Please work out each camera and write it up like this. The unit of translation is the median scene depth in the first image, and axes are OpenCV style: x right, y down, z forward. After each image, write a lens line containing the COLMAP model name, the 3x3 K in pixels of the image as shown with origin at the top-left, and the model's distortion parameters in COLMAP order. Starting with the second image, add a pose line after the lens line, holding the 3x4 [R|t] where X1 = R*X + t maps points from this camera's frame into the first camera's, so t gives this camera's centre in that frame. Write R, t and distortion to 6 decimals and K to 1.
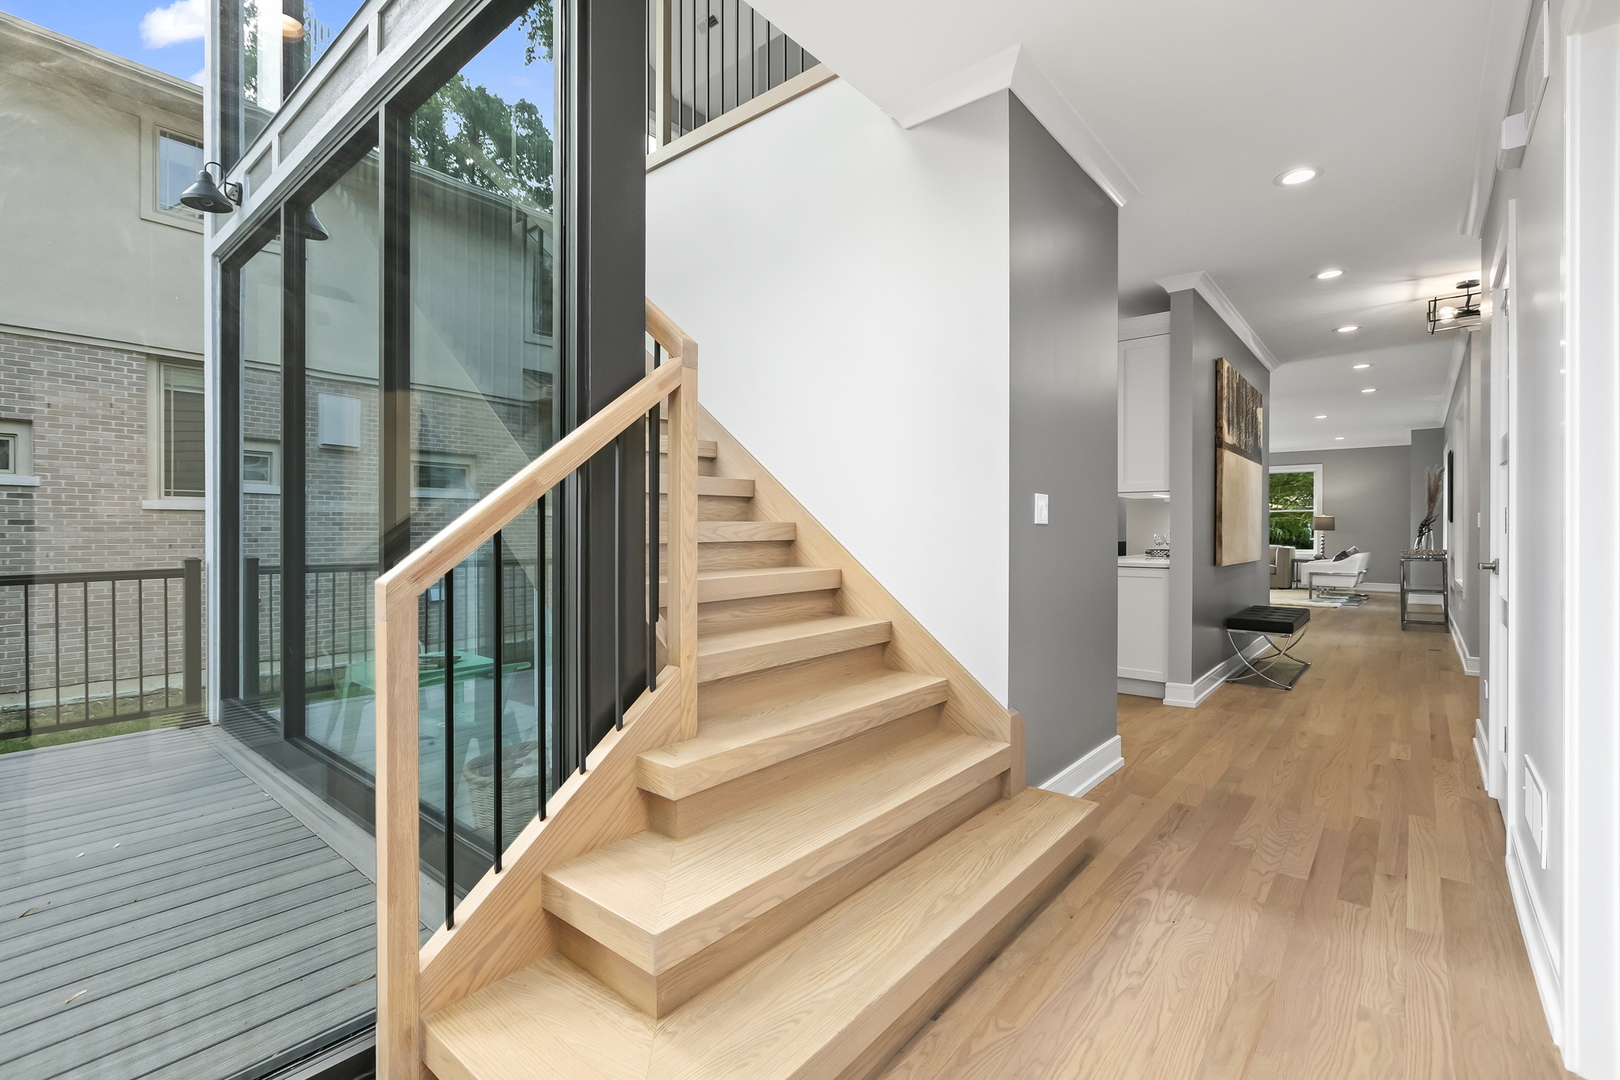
lens RADIAL K [[725.9, 0, 803.7], [0, 725.9, 533.9], [0, 0, 1]] dist [-0.001808, 0.000220]
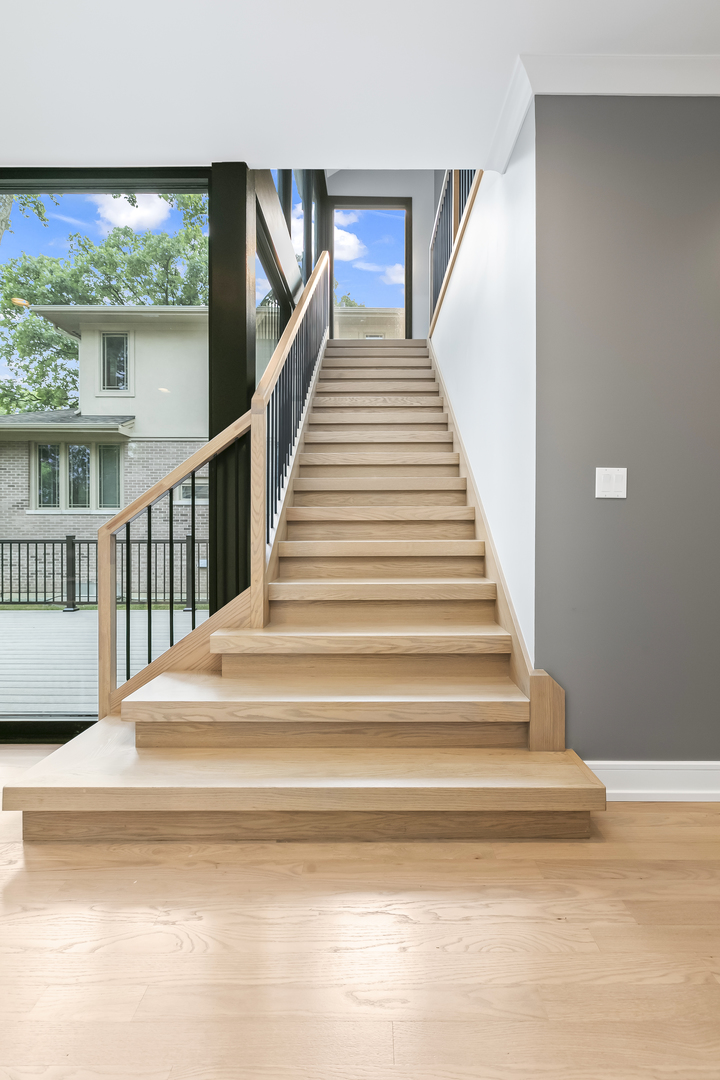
lens RADIAL K [[483.9, 0, 364.7], [0, 483.9, 534.2], [0, 0, 1]] dist [-0.001808, 0.000220]
pose [[0.641993, 0.009706, -0.766649, 0.866995], [-0.006471, 0.999953, 0.007240, 0.047493], [0.766683, 0.000313, 0.642025, 0.443505]]
